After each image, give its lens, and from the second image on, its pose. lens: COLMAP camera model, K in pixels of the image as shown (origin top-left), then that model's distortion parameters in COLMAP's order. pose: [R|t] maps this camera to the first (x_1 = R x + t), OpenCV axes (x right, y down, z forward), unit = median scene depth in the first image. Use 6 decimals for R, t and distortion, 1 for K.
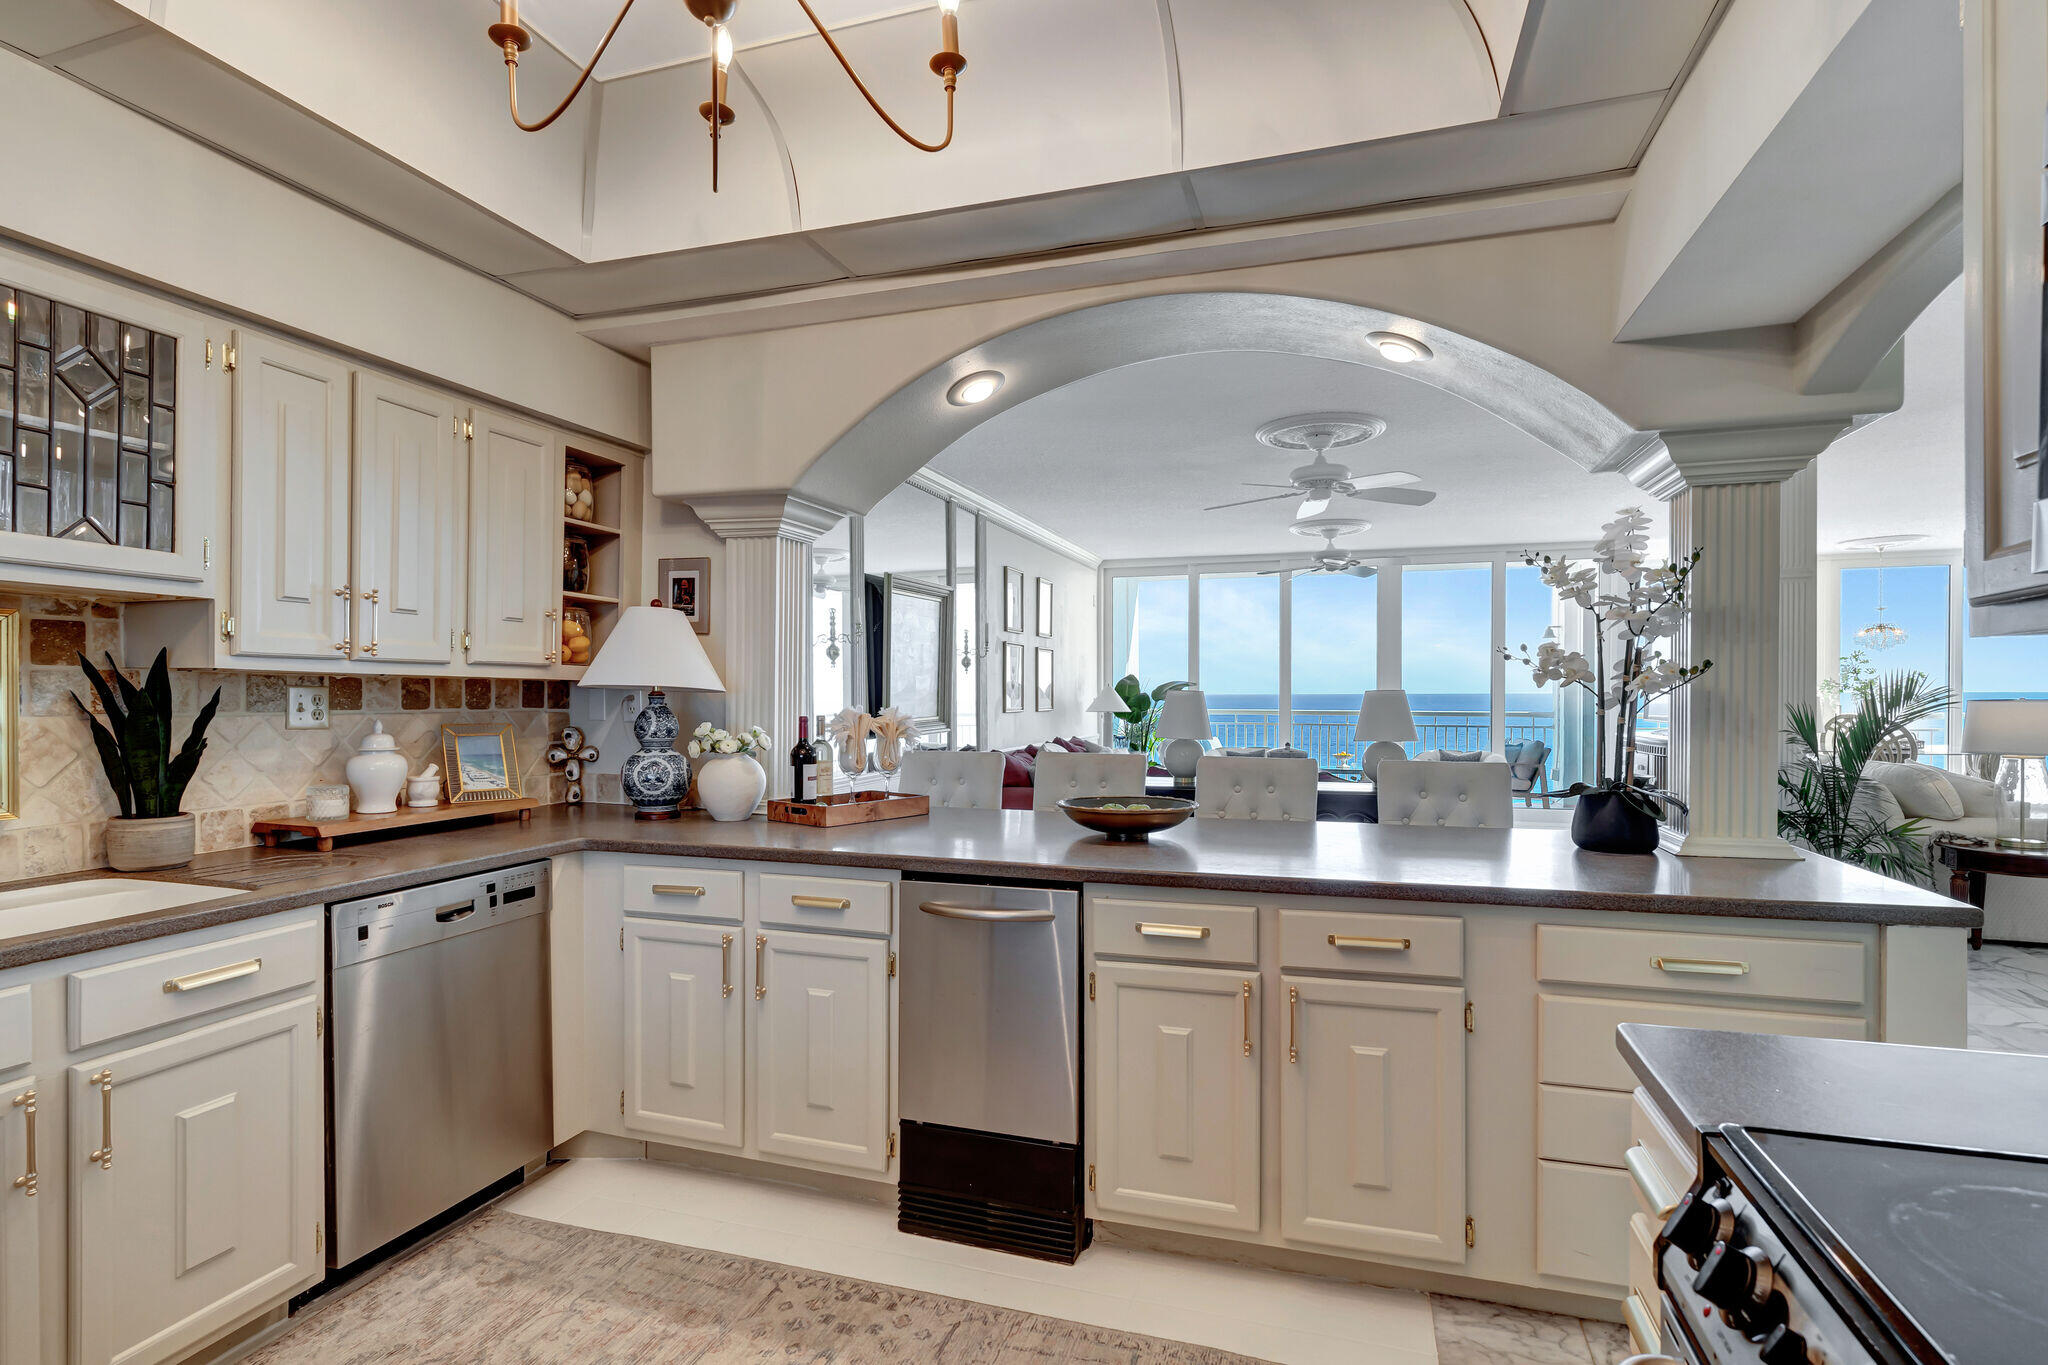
lens RADIAL K [[1005.8, 0, 1028.2], [0, 1005.8, 711.7], [0, 0, 1]] dist [-0.014221, 0.000092]
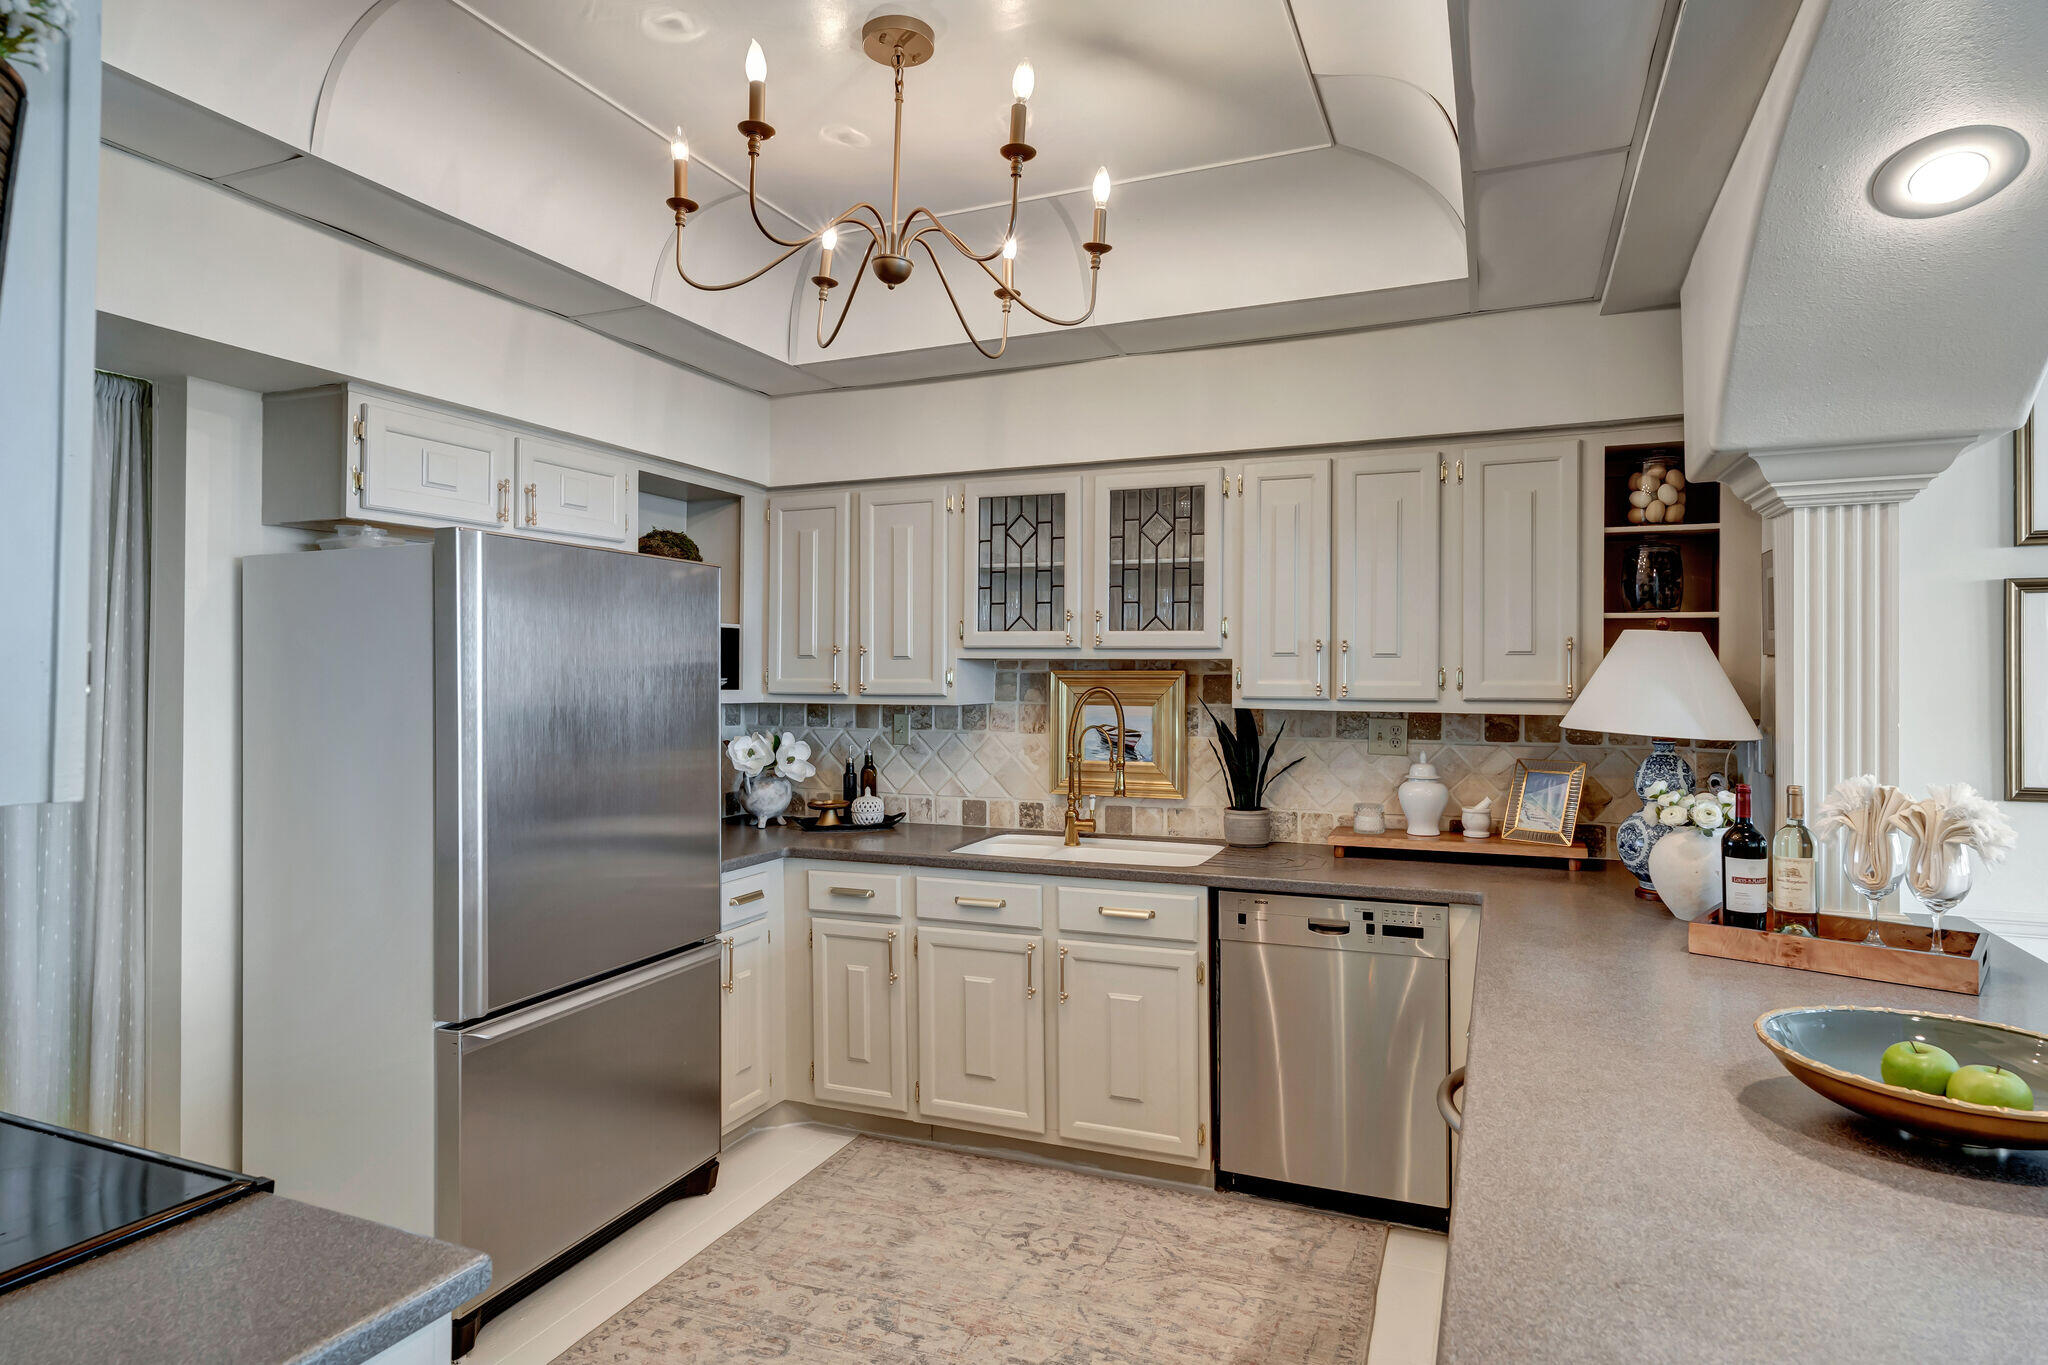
lens RADIAL K [[1148.7, 0, 1021.7], [0, 1148.7, 673.6], [0, 0, 1]] dist [-0.006711, -0.000800]
pose [[-0.093224, -0.003067, -0.995640, 0.721900], [-0.019396, 0.999811, -0.001264, -0.073846], [0.995456, 0.019193, -0.093266, 0.750662]]
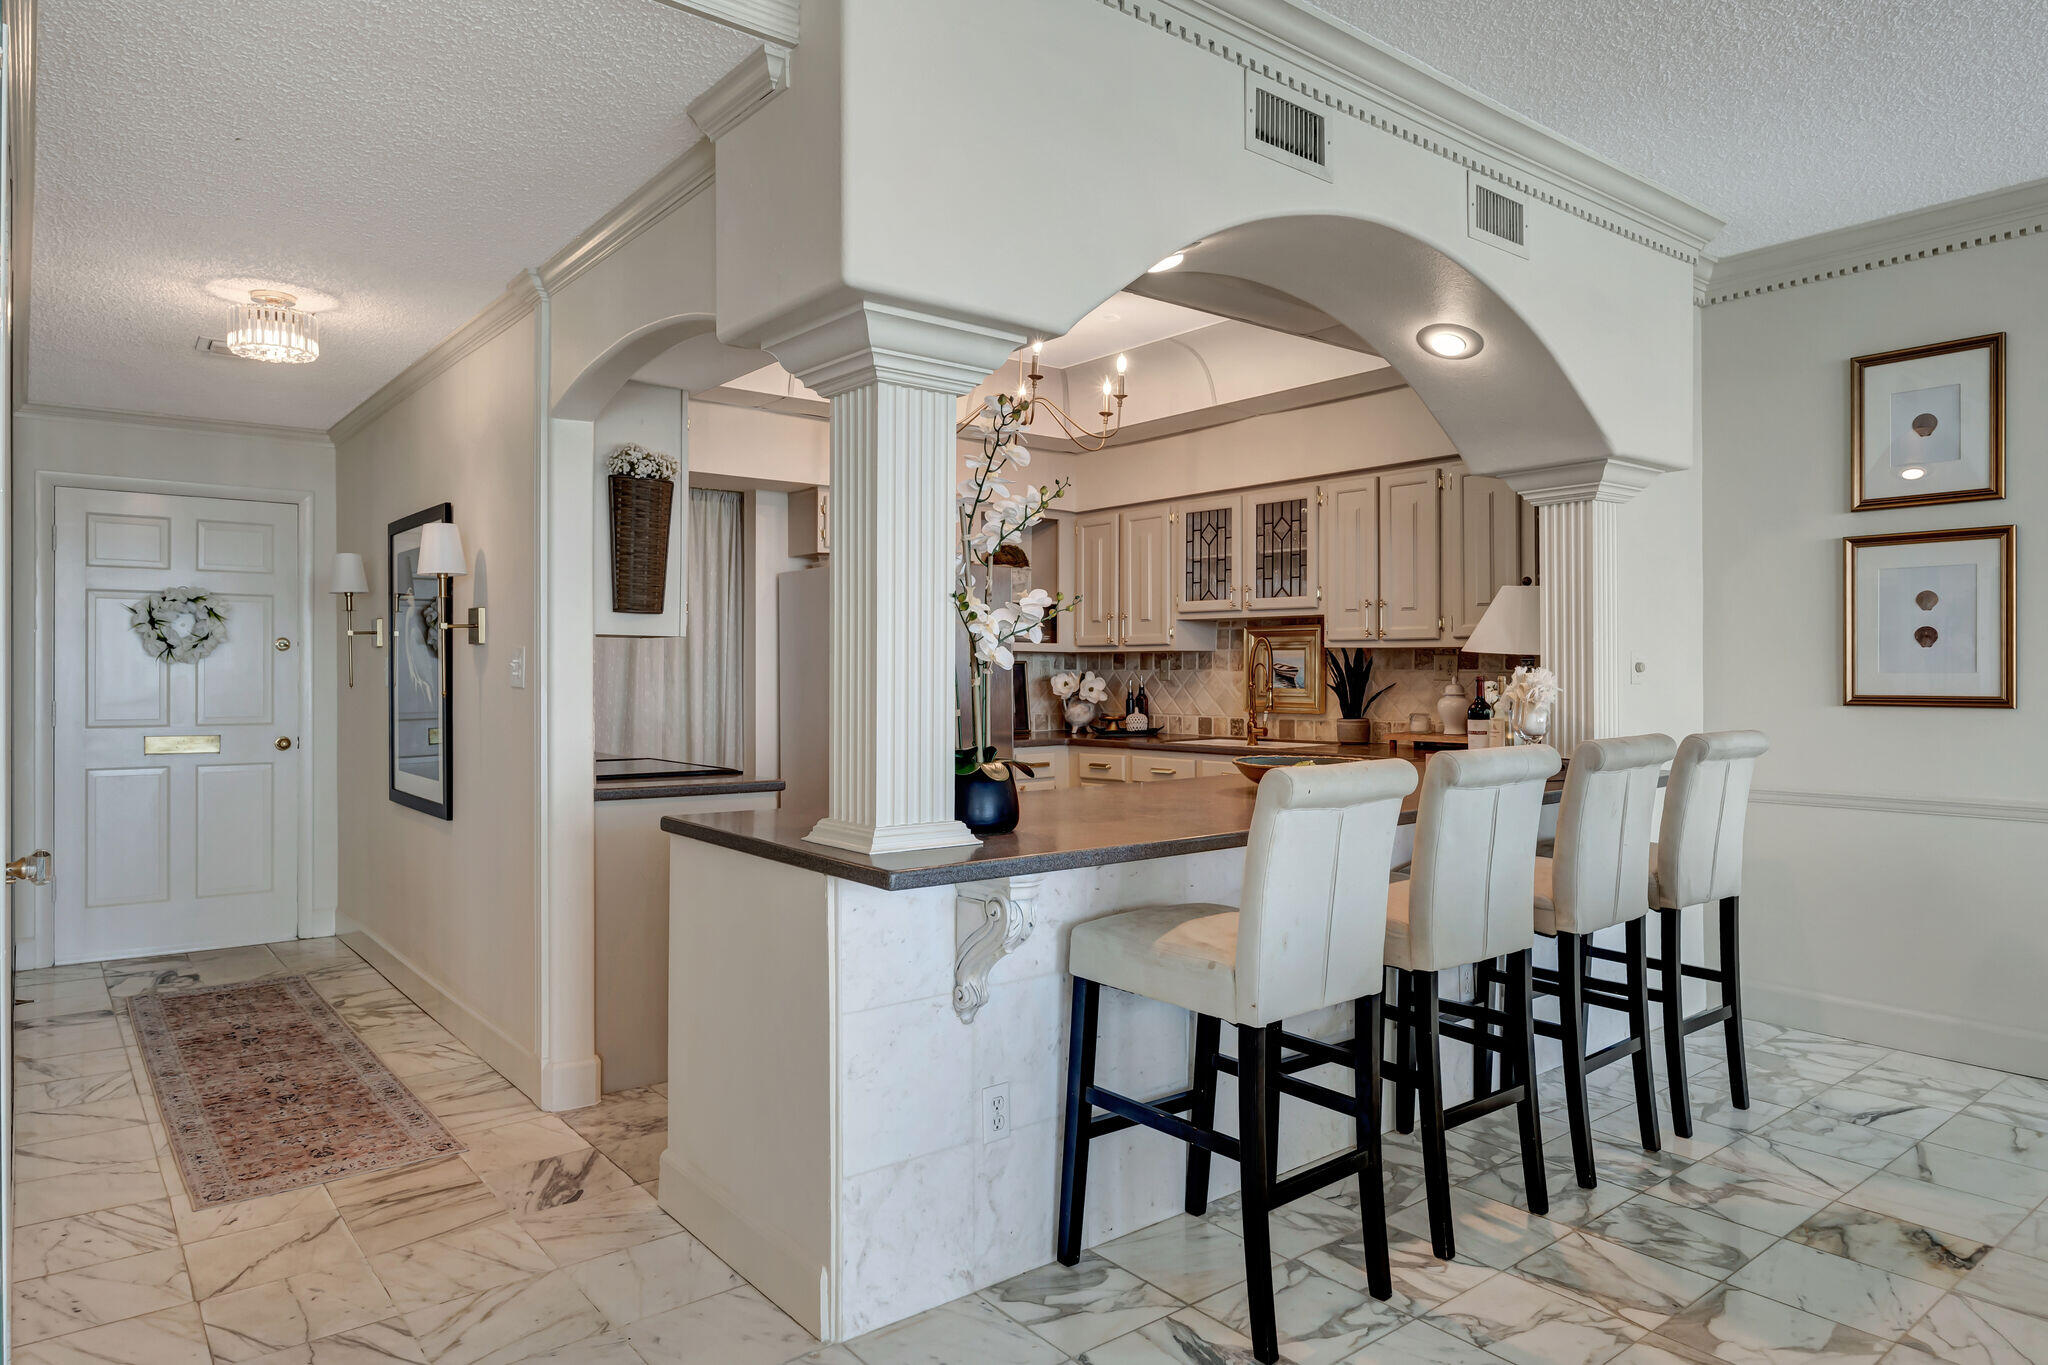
lens RADIAL K [[1263.9, 0, 1024.0], [0, 1263.9, 682.5], [0, 0, 1]] dist [-0.004100, -0.000271]
pose [[-0.553846, 0.009139, -0.832569, 1.524550], [-0.013670, 0.999705, 0.020067, -0.012844], [0.832507, 0.022495, -0.553558, 1.705640]]
